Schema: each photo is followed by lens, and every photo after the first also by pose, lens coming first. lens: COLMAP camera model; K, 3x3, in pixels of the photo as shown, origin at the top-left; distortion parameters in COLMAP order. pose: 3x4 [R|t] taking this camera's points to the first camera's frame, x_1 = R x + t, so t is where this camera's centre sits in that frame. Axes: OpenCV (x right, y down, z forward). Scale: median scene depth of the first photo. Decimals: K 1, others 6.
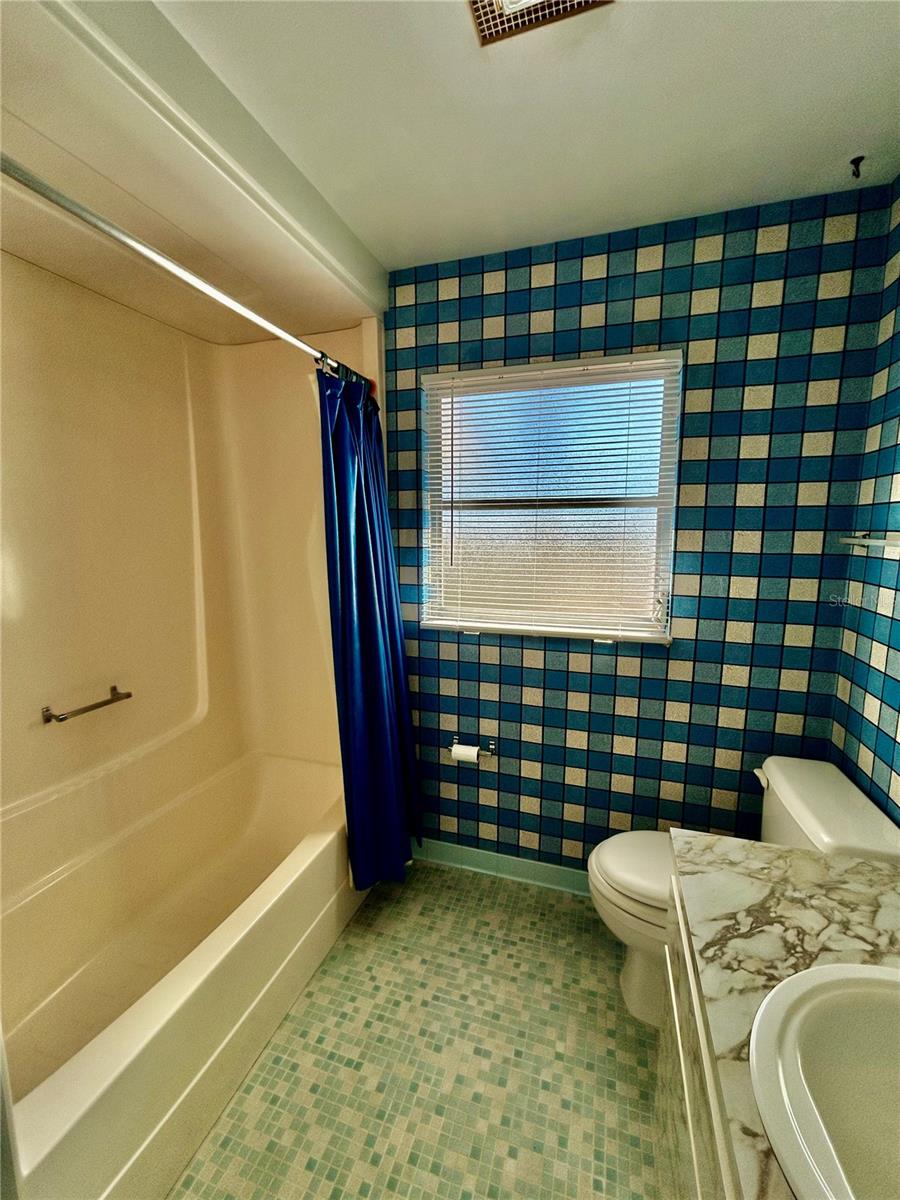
lens RADIAL K [[487.4, 0, 451.4], [0, 487.4, 600.8], [0, 0, 1]] dist [-0.002288, 0.001170]
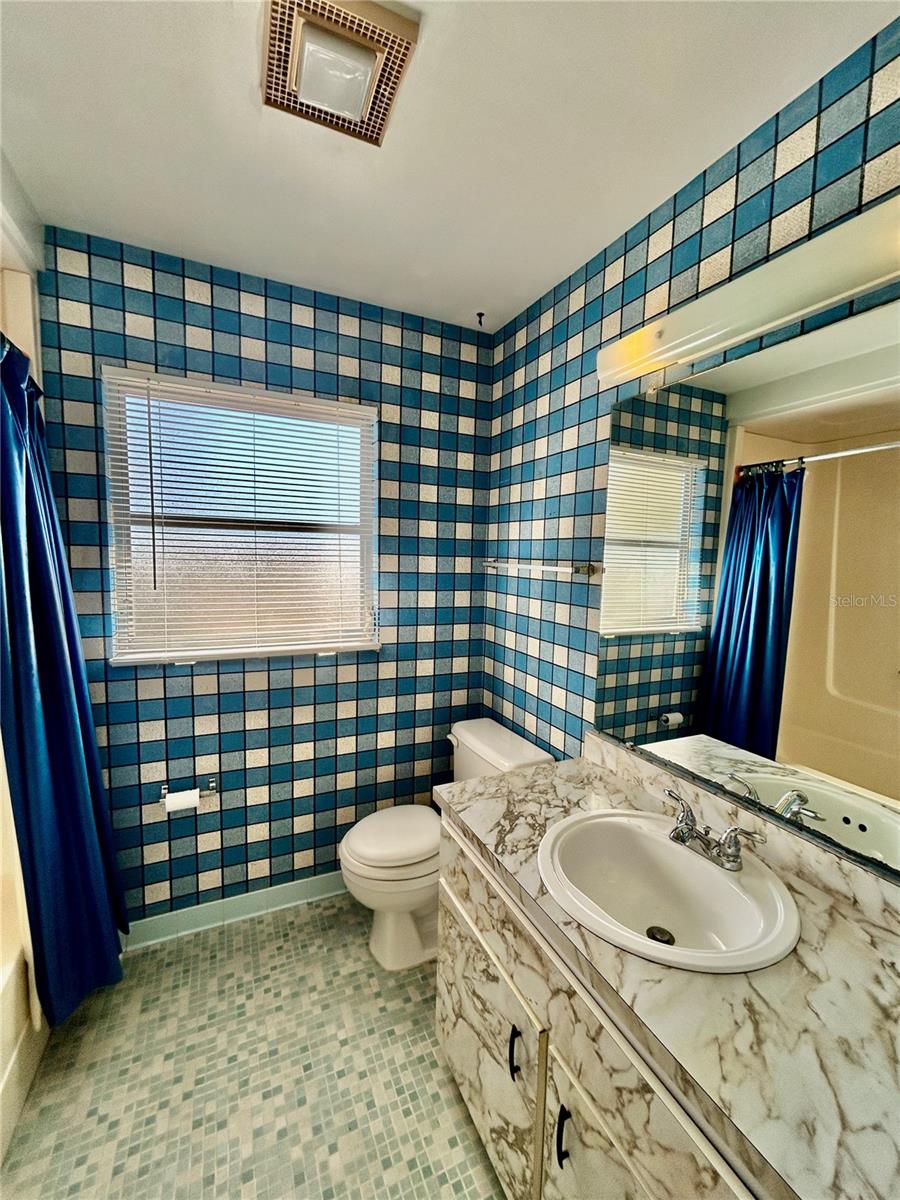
lens RADIAL K [[487.4, 0, 454.0], [0, 487.4, 601.5], [0, 0, 1]] dist [-0.002288, 0.001170]
pose [[0.729655, -0.047782, 0.682144, -0.229007], [0.073995, 0.997215, -0.009297, -0.003292], [-0.679801, 0.057259, 0.731158, -0.002963]]
